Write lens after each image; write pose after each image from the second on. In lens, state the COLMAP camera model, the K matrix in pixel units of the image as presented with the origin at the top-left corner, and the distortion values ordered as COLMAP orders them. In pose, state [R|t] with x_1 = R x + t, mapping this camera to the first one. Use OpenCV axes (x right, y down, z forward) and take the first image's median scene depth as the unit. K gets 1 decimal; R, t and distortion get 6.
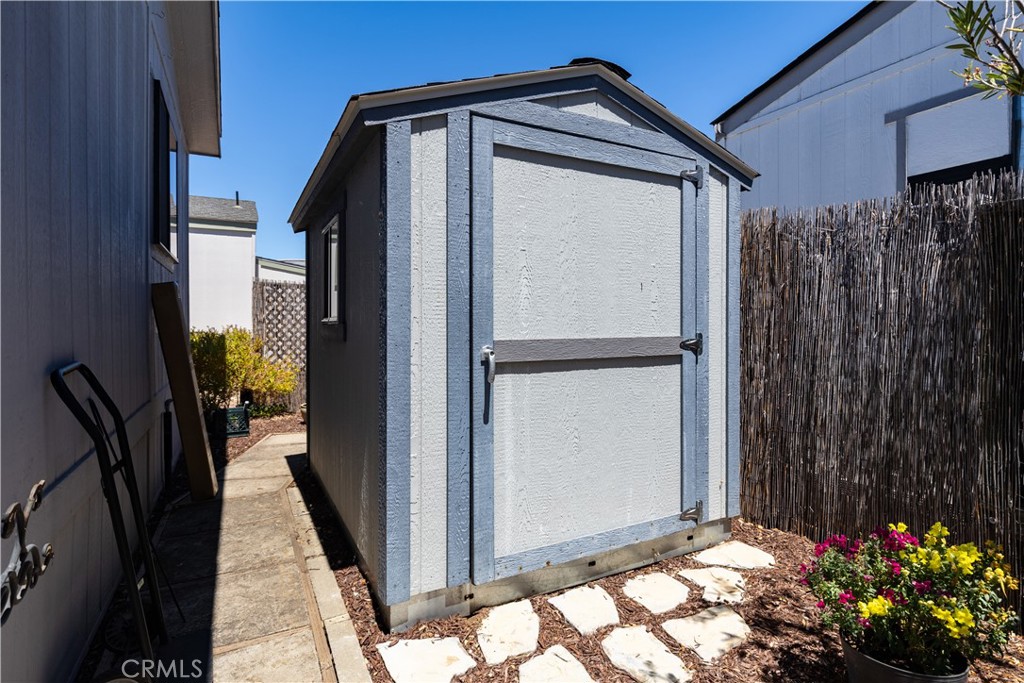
lens RADIAL K [[550.7, 0, 524.2], [0, 550.7, 339.6], [0, 0, 1]] dist [-0.000771, -0.000381]
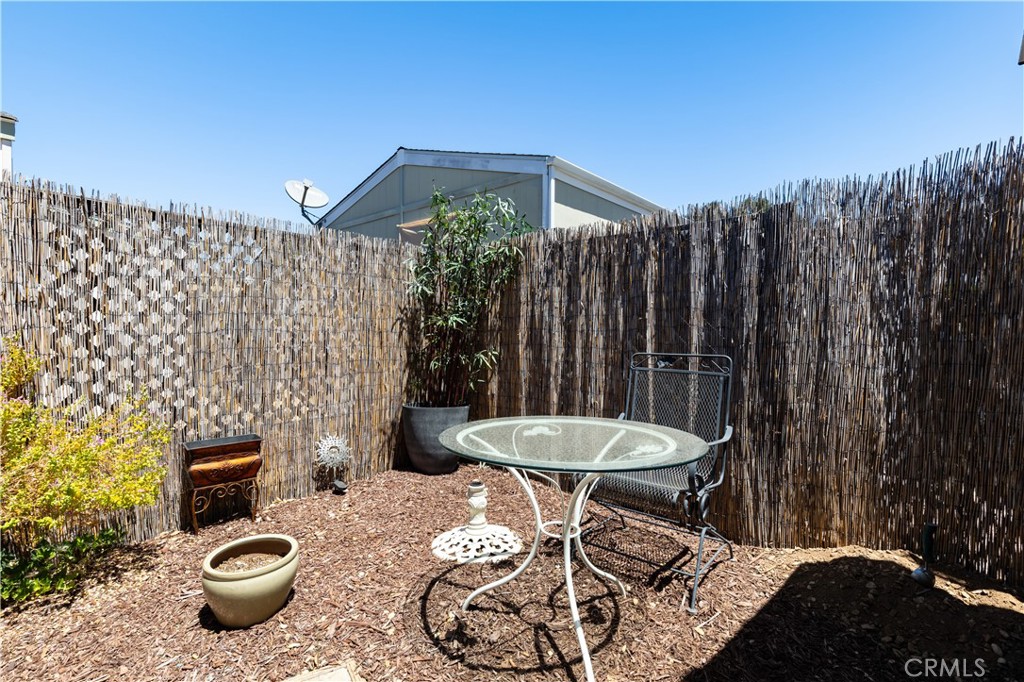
lens RADIAL K [[460.7, 0, 515.5], [0, 460.7, 336.2], [0, 0, 1]] dist [0.001528, 0.000189]
pose [[0.932925, -0.007695, 0.359989, -0.293558], [0.005629, 0.999961, 0.006788, -0.012396], [-0.360027, -0.004306, 0.932932, 0.610344]]
